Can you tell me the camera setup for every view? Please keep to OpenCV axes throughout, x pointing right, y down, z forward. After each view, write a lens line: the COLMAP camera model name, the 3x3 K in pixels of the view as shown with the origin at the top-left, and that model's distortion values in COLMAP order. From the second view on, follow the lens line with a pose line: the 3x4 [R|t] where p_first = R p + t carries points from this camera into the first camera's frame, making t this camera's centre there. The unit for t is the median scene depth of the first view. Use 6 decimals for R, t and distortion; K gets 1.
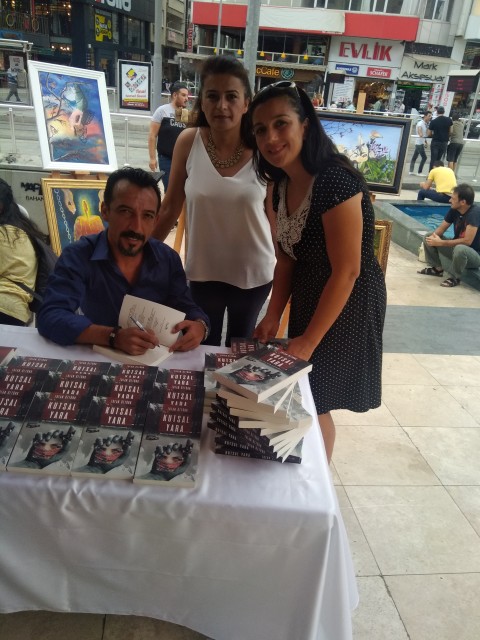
lens RADIAL K [[546.2, 0, 240.0], [0, 546.2, 320.0], [0, 0, 1]] dist [0.113687, -0.130534]
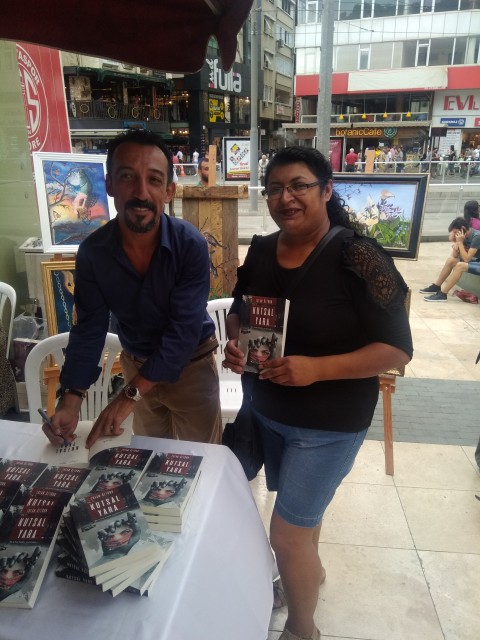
lens RADIAL K [[534.2, 0, 265.3], [0, 534.2, 320.1], [0, 0, 1]] dist [0.101290, -0.158642]
pose [[0.974672, -0.022217, -0.222532, 0.249385], [0.000779, 0.995384, -0.095964, -0.050939], [0.223637, 0.093360, 0.970191, 0.133963]]
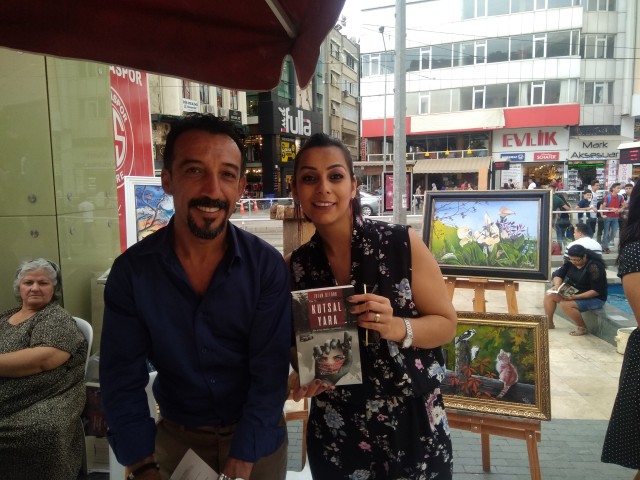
lens RADIAL K [[512.1, 0, 329.8], [0, 512.1, 237.6], [0, 0, 1]] dist [0.167302, -0.268324]
pose [[0.975803, -0.085027, -0.201440, 0.144160], [0.019960, 0.952085, -0.305181, -0.068072], [0.217737, 0.293776, 0.930745, 0.236812]]
